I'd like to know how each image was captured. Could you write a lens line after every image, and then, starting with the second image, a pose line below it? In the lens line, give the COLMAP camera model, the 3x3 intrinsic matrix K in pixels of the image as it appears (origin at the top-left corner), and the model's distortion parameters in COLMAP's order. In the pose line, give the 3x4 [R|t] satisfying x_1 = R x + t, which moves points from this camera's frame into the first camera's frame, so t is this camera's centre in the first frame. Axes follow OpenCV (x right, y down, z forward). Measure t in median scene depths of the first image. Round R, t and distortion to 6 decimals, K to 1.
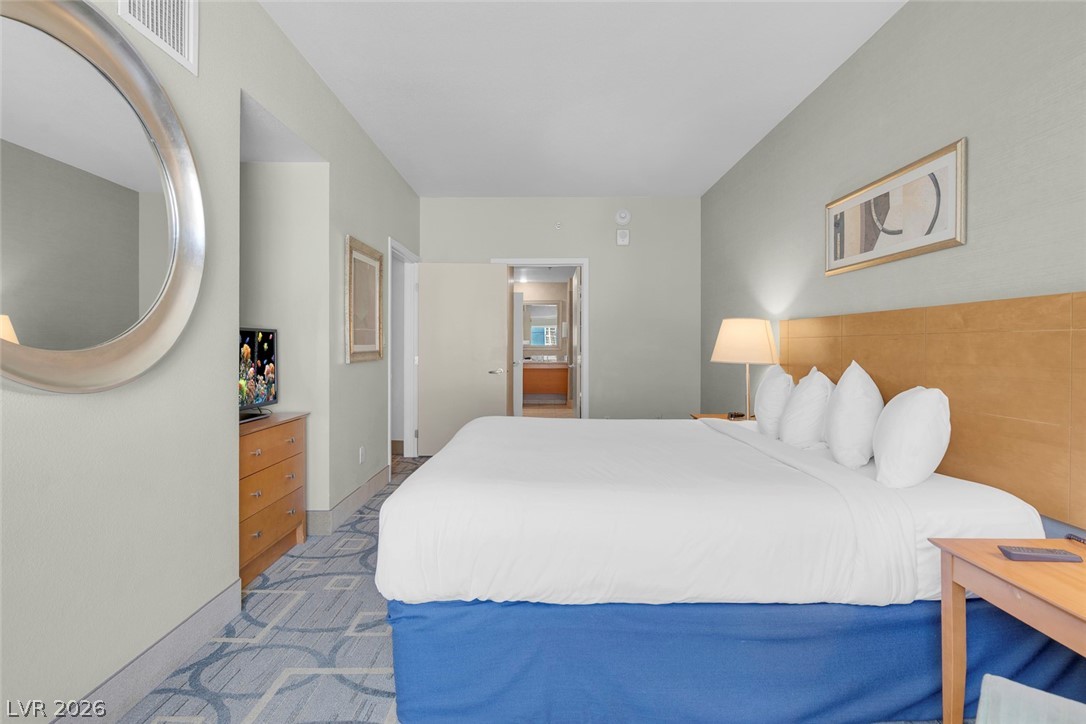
lens RADIAL K [[495.9, 0, 545.4], [0, 495.9, 350.5], [0, 0, 1]] dist [-0.005052, 0.003051]
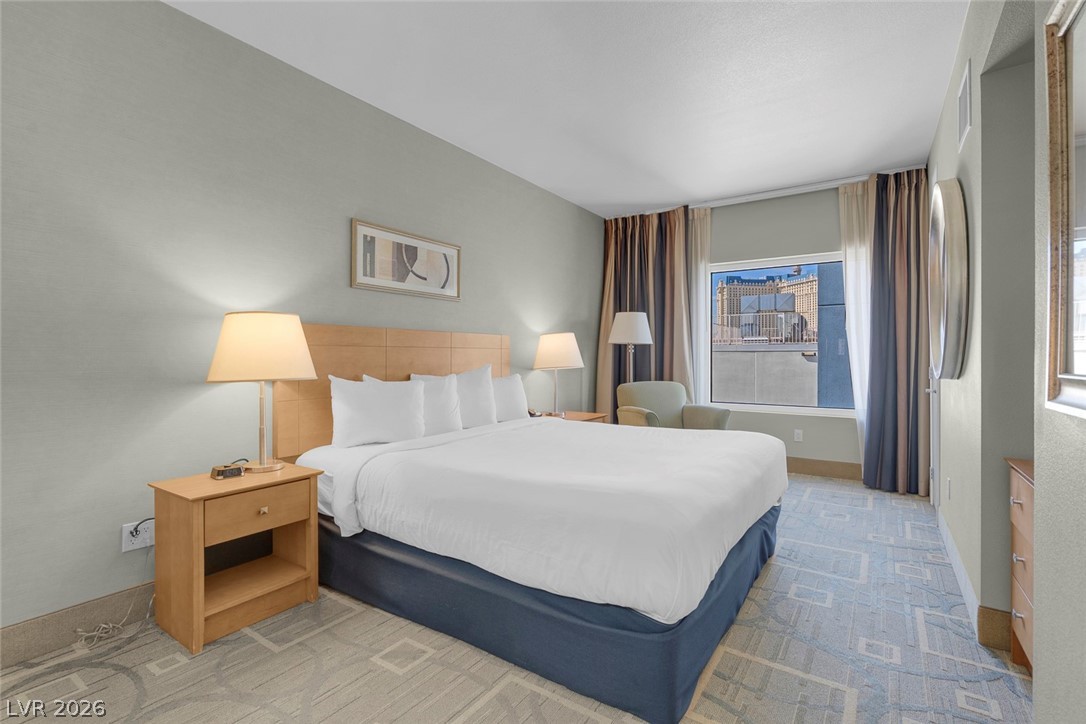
lens RADIAL K [[495.9, 0, 531.9], [0, 495.9, 361.6], [0, 0, 1]] dist [-0.005052, 0.003051]
pose [[-0.823204, -0.007872, 0.567692, -0.390057], [0.006074, 0.999725, 0.022672, -0.016412], [-0.567714, 0.022112, -0.822929, 1.920224]]
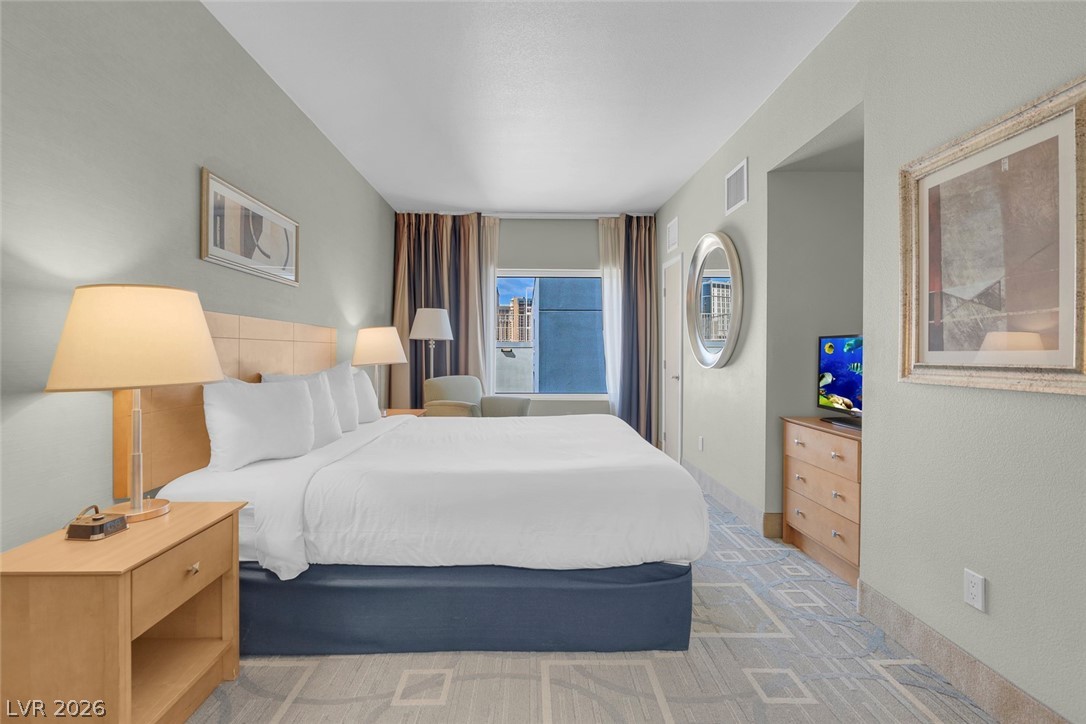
lens RADIAL K [[495.9, 0, 528.5], [0, 495.9, 354.7], [0, 0, 1]] dist [-0.005052, 0.003051]
pose [[-0.999948, -0.004595, -0.009118, 0.068646], [-0.004760, 0.999823, 0.018208, -0.017311], [0.009033, 0.018250, -0.999793, 2.089449]]
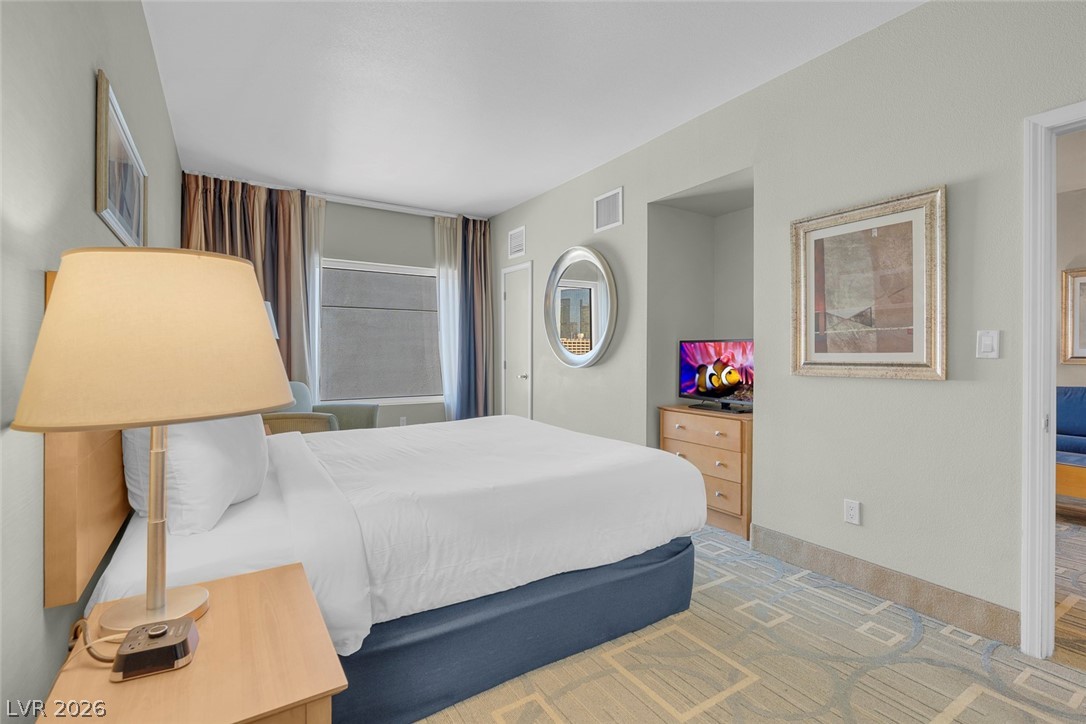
lens RADIAL K [[495.9, 0, 534.5], [0, 495.9, 353.9], [0, 0, 1]] dist [-0.005052, 0.003051]
pose [[-0.850578, -0.000483, -0.525849, 0.530355], [-0.008988, 0.999867, 0.013620, -0.019276], [0.525773, 0.016311, -0.850469, 1.943835]]
